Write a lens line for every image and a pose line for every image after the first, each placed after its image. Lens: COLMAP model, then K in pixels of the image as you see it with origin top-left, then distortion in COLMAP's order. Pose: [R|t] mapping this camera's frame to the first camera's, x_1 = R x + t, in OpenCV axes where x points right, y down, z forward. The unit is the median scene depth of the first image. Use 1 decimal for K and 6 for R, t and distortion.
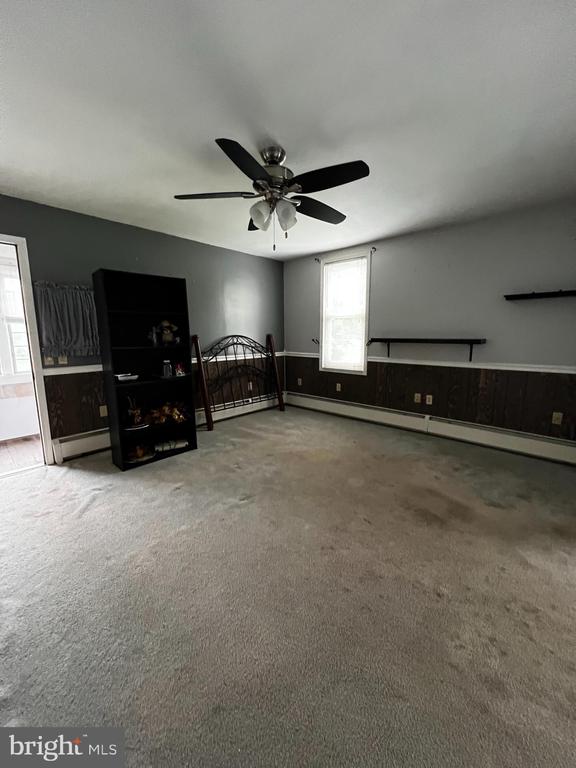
lens RADIAL K [[310.7, 0, 288.0], [0, 310.7, 384.0], [0, 0, 1]] dist [0.020833, -0.000063]
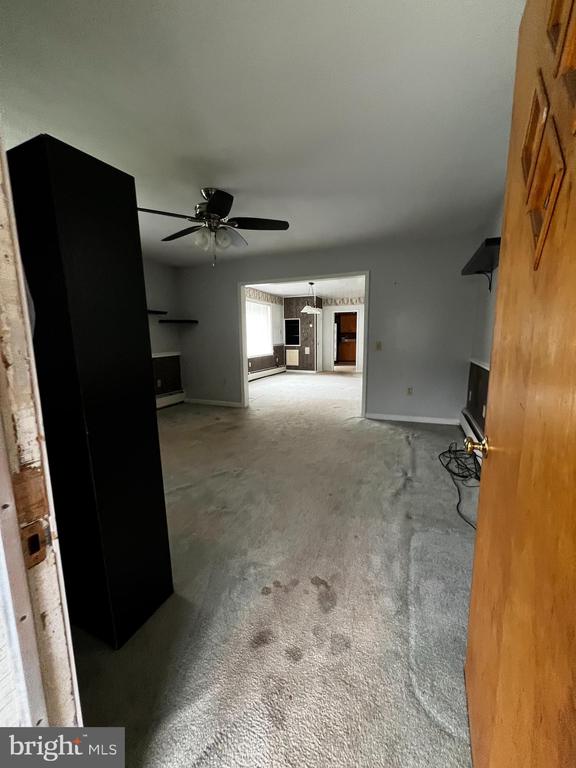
lens RADIAL K [[310.7, 0, 288.0], [0, 310.7, 384.0], [0, 0, 1]] dist [0.020833, -0.000063]
pose [[-0.358747, -0.148576, 0.921535, -1.183521], [0.168186, 0.960805, 0.220381, -0.177522], [-0.918158, 0.234051, -0.319697, 1.045558]]
